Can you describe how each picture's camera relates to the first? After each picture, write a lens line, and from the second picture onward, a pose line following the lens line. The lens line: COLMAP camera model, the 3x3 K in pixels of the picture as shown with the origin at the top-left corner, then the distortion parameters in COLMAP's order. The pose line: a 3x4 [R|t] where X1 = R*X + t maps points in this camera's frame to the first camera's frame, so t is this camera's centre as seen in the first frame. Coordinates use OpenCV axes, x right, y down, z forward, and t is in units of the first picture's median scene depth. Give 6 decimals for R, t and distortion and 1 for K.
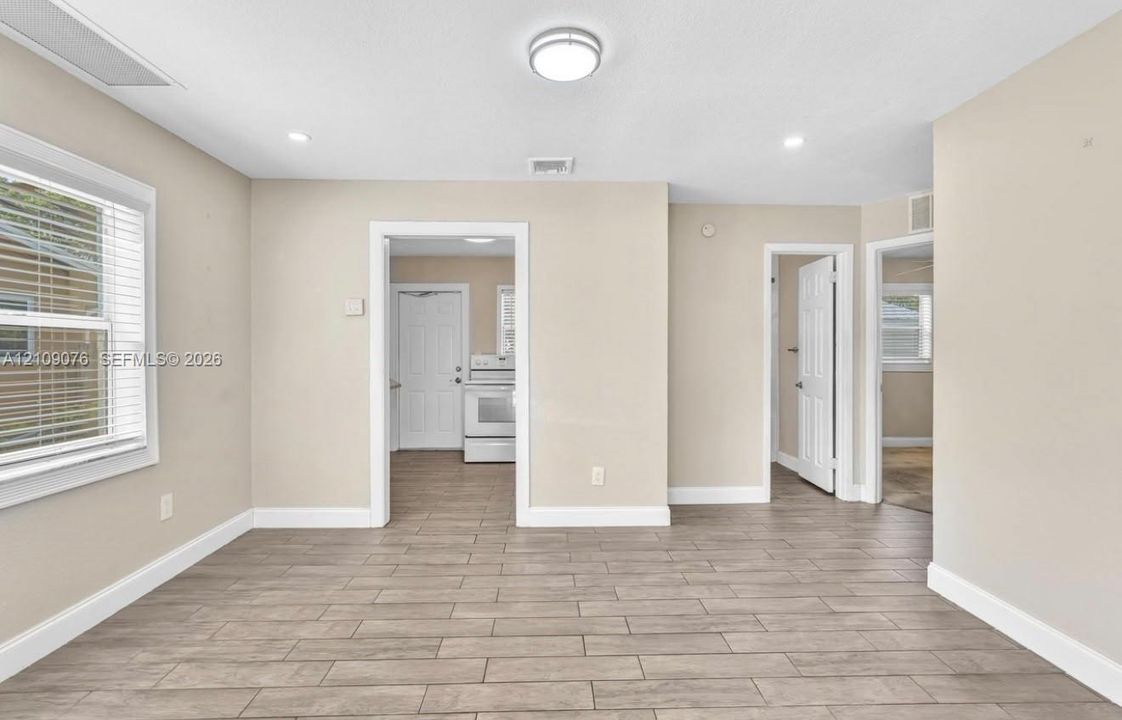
lens RADIAL K [[511.6, 0, 561.0], [0, 511.6, 360.0], [0, 0, 1]] dist [-0.002258, 0.000674]
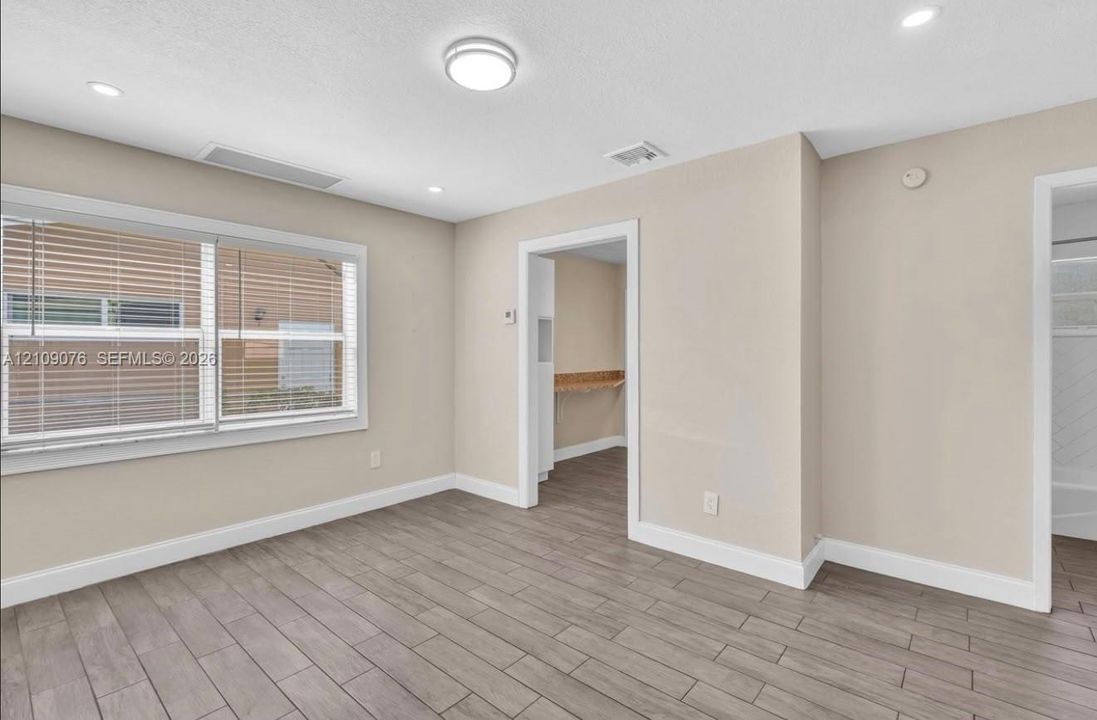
lens RADIAL K [[502.0, 0, 548.5], [0, 502.0, 360.0], [0, 0, 1]] dist [-0.000237, 0.000179]
pose [[0.731280, 0.012571, -0.681962, 0.532706], [-0.013722, 0.999899, 0.003718, -0.011817], [0.681940, 0.006638, 0.731378, 0.252260]]
